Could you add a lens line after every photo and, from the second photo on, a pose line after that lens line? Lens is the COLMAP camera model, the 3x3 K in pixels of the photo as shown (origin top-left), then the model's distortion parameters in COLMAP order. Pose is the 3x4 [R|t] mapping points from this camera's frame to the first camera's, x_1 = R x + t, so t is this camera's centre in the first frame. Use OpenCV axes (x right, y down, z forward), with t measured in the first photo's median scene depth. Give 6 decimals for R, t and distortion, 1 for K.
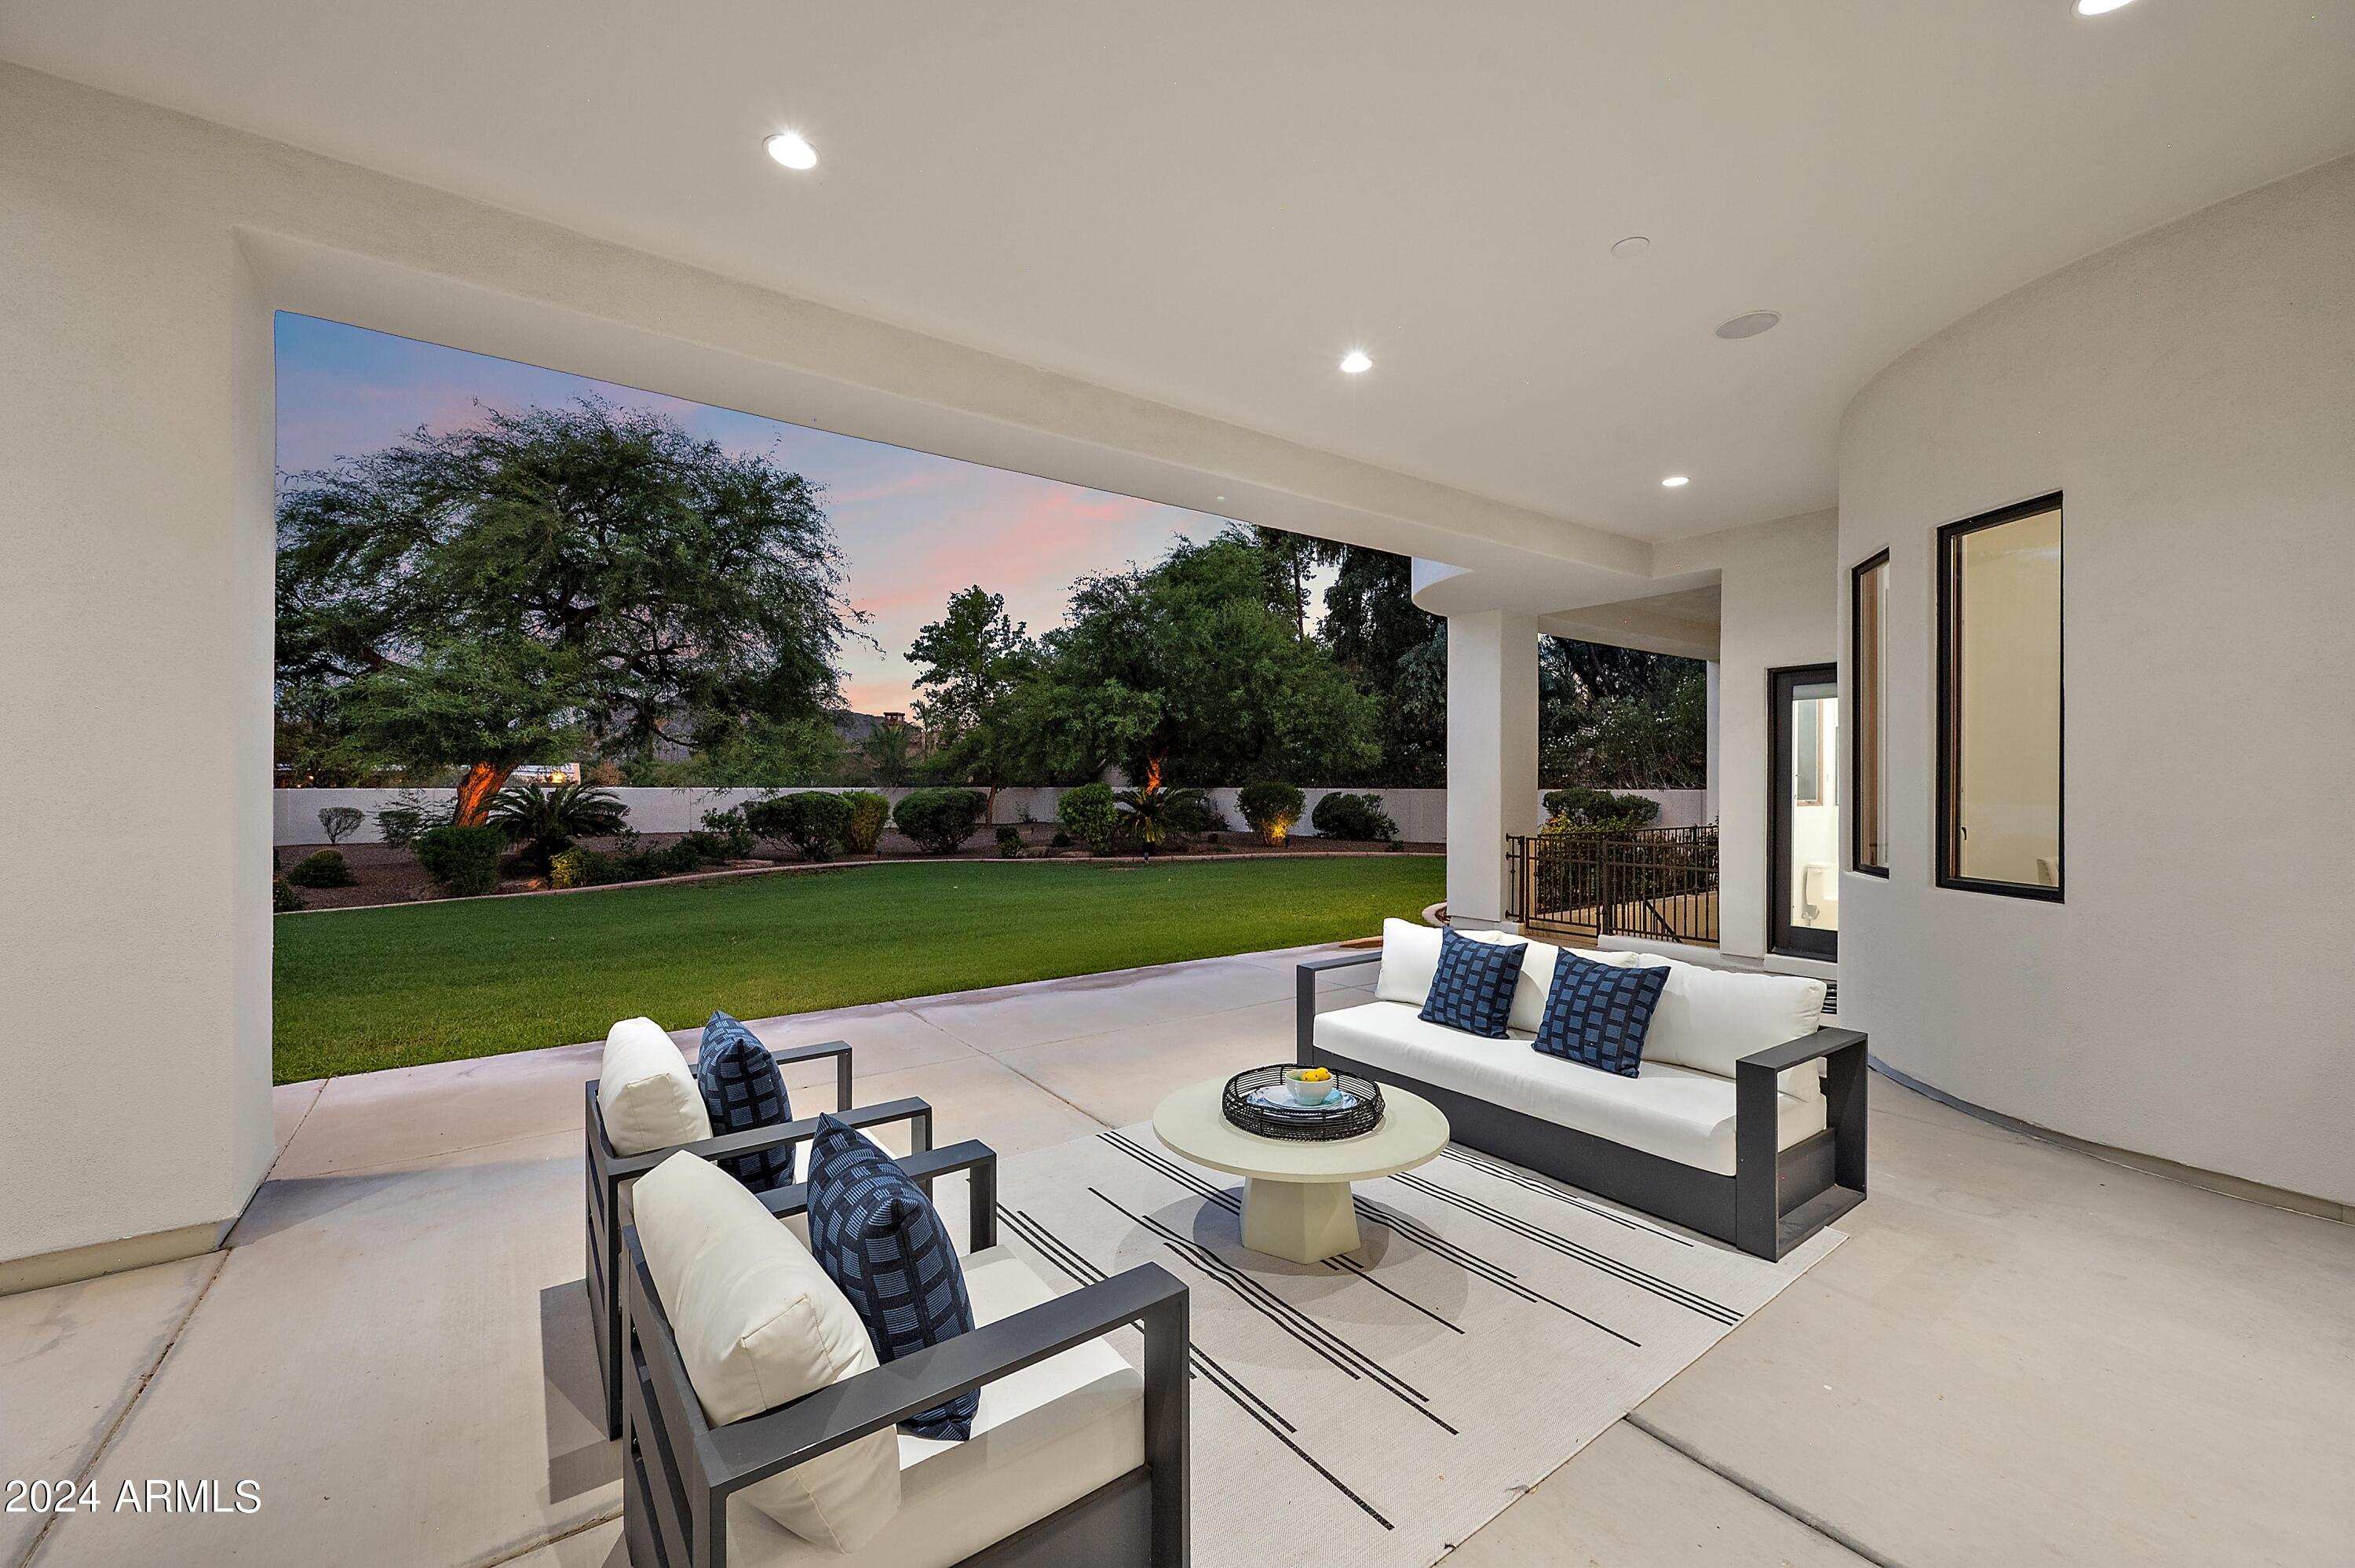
lens RADIAL K [[933.2, 0, 1182.2], [0, 933.2, 787.1], [0, 0, 1]] dist [-0.000740, -0.000266]
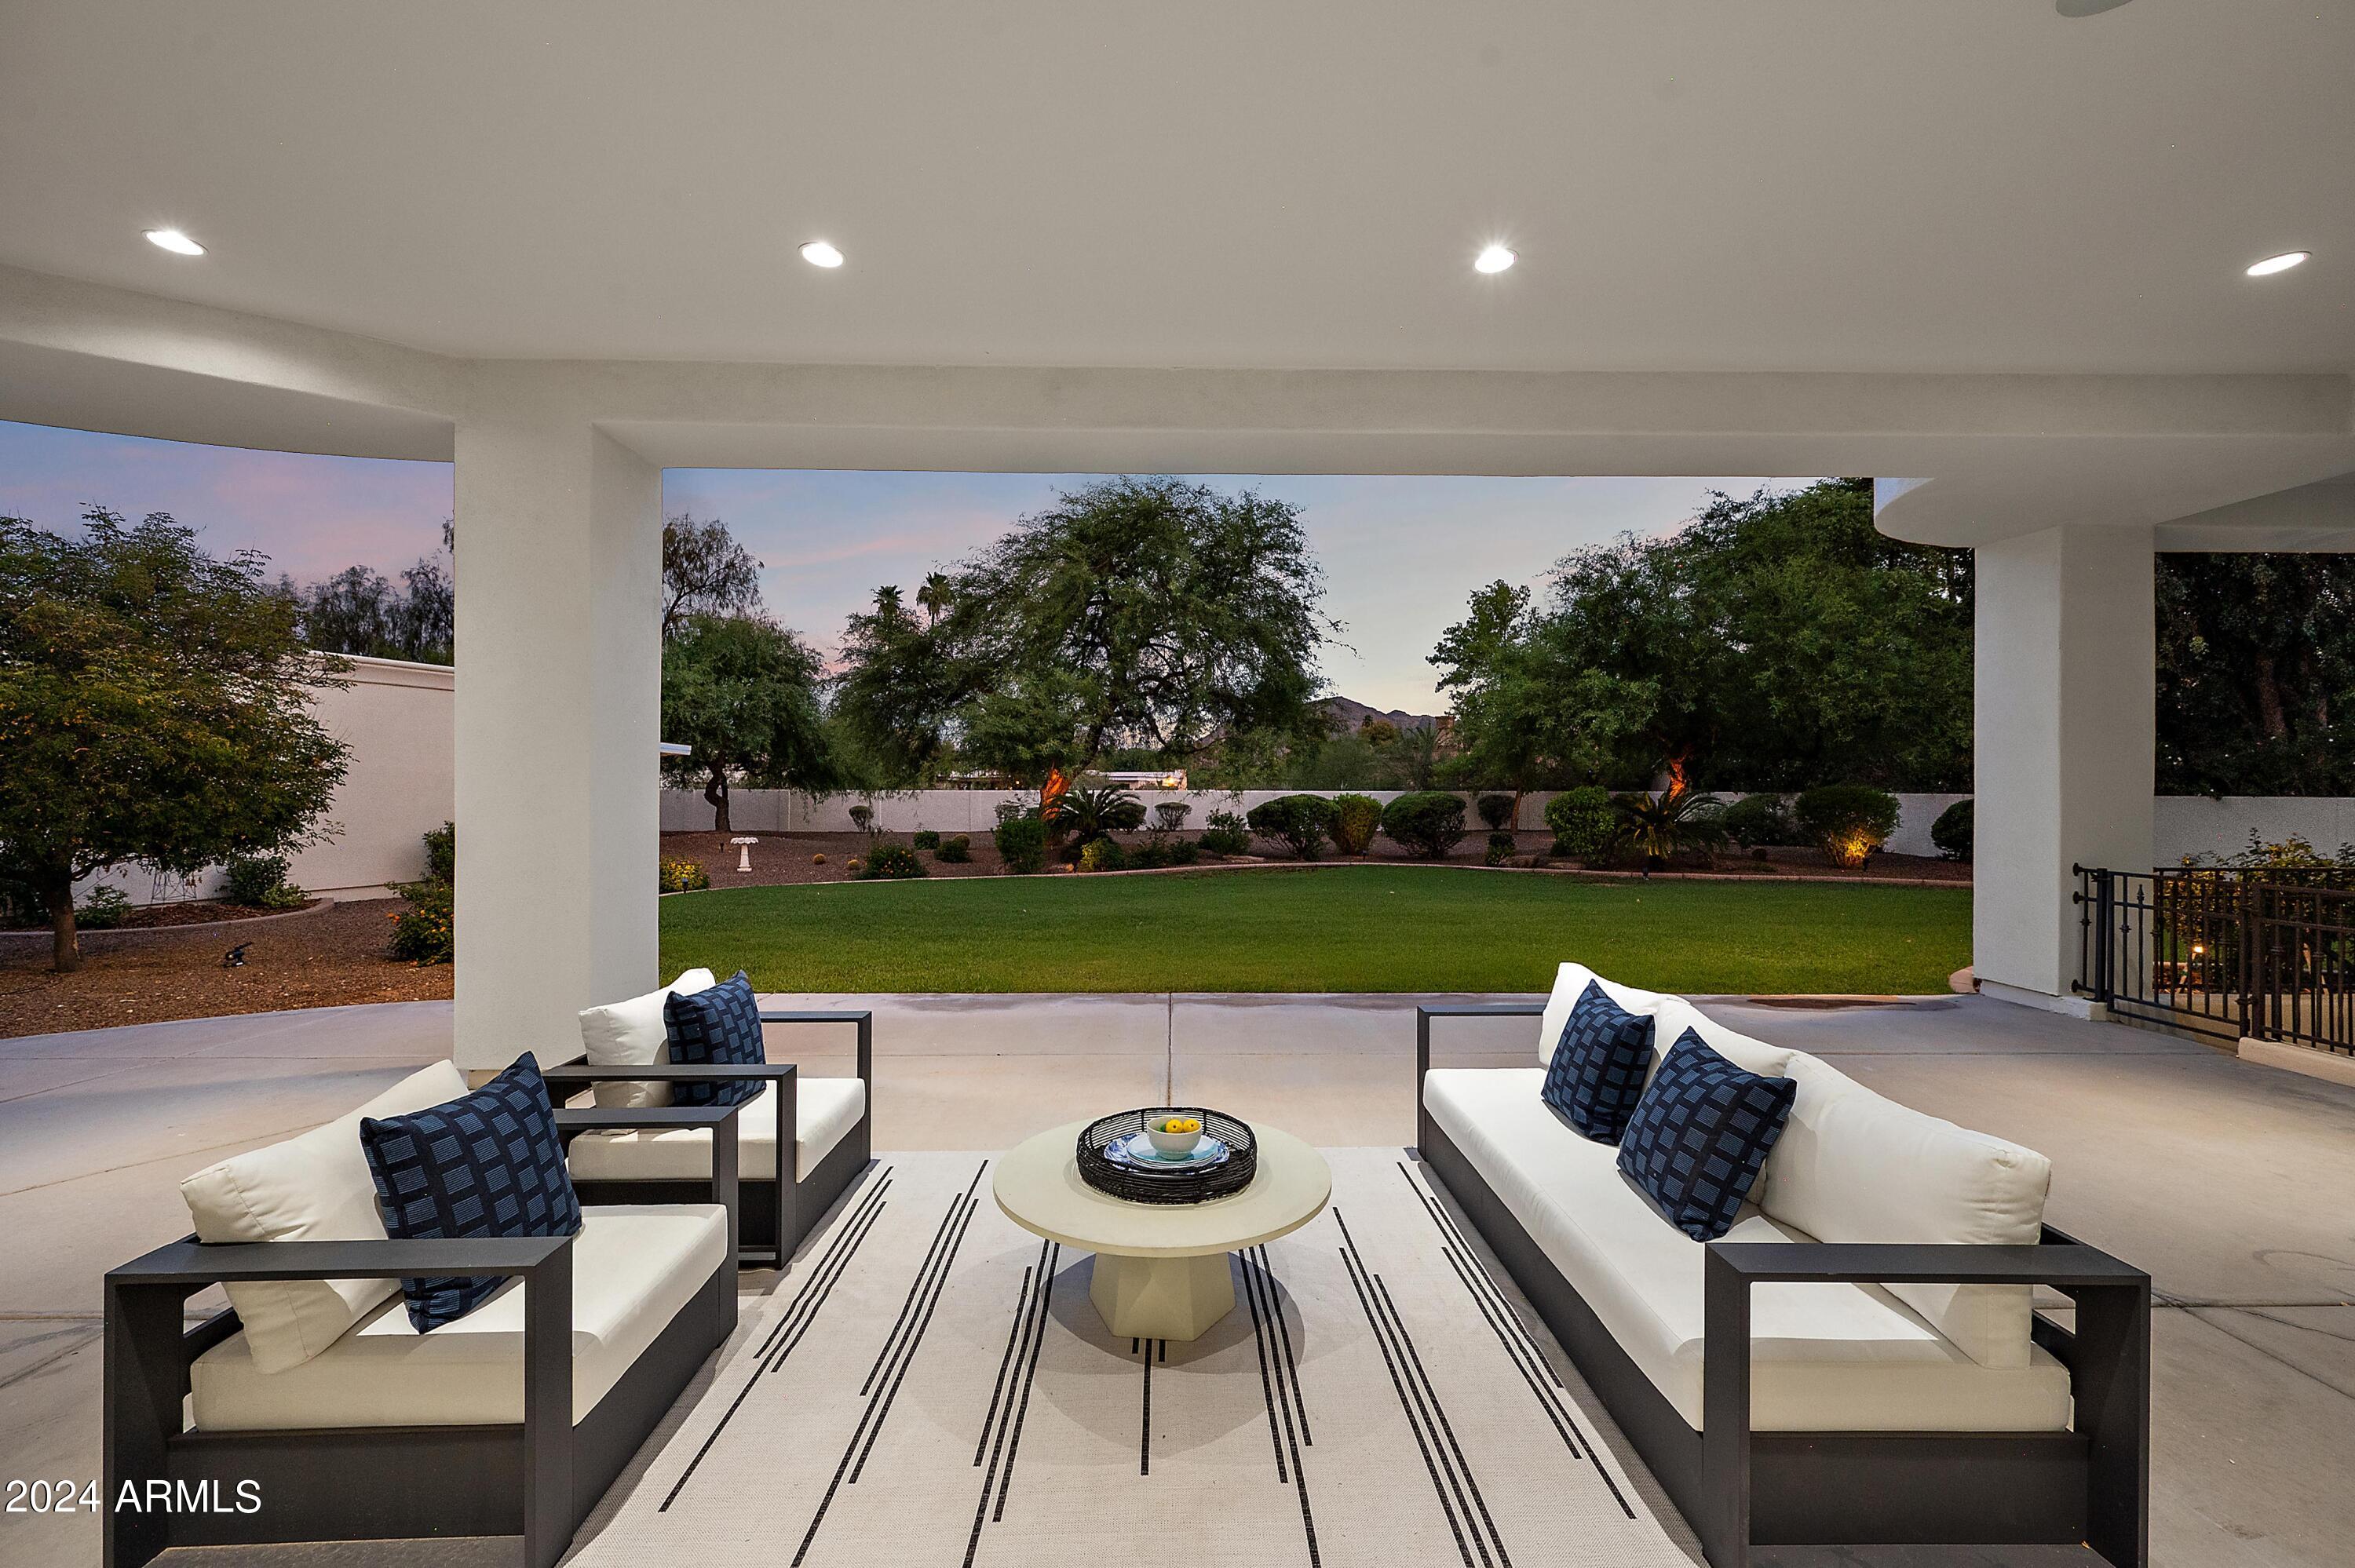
lens RADIAL K [[933.2, 0, 1174.1], [0, 933.2, 786.0], [0, 0, 1]] dist [-0.000740, -0.000266]
pose [[0.816161, 0.000437, -0.577824, 0.107439], [-0.003283, 0.999987, -0.003881, -0.000259], [0.577815, 0.005064, 0.816152, 0.049057]]
